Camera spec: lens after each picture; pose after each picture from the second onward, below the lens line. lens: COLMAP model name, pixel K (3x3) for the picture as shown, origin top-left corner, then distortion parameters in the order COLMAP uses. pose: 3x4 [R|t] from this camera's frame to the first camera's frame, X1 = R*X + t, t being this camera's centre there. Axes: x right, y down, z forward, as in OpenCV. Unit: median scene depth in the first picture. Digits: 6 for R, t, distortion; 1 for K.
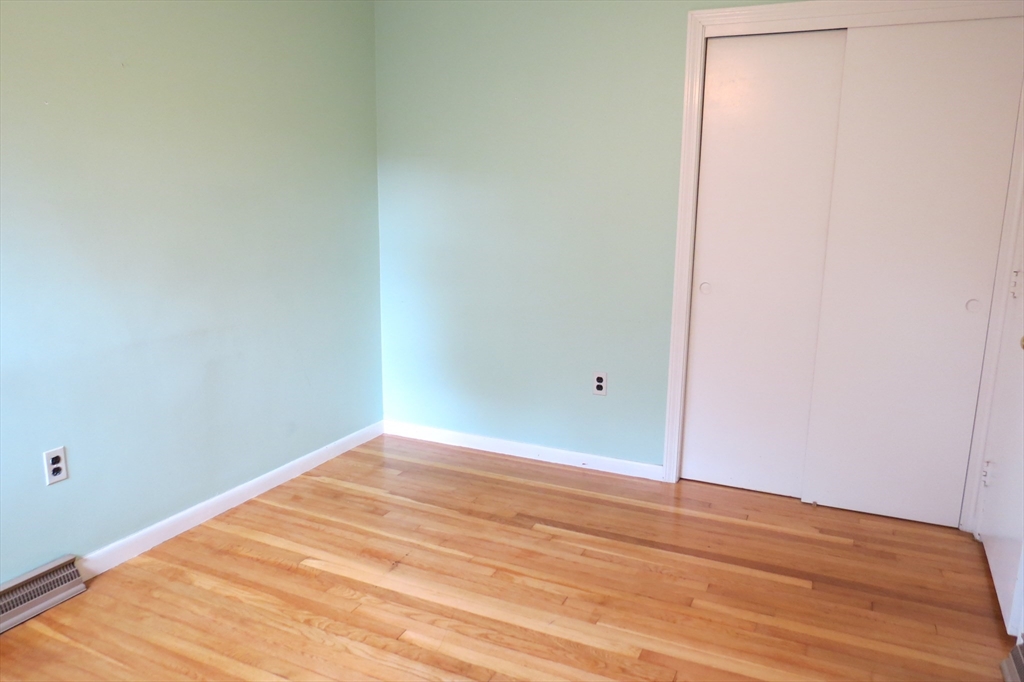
lens RADIAL K [[730.0, 0, 514.0], [0, 730.0, 342.6], [0, 0, 1]] dist [-0.036316, 0.021484]
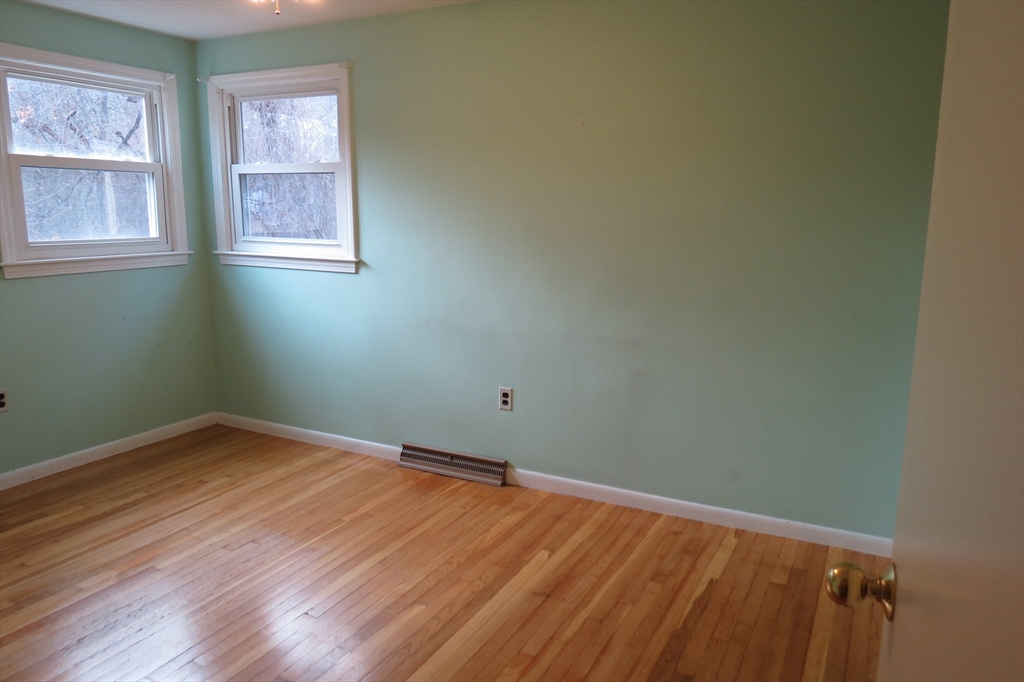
lens RADIAL K [[730.0, 0, 514.0], [0, 730.0, 342.6], [0, 0, 1]] dist [-0.036316, 0.021484]
pose [[-0.049628, 0.168176, -0.984507, 0.719790], [-0.205153, 0.962986, 0.174841, -0.181350], [0.977471, 0.210652, -0.013290, 0.857785]]
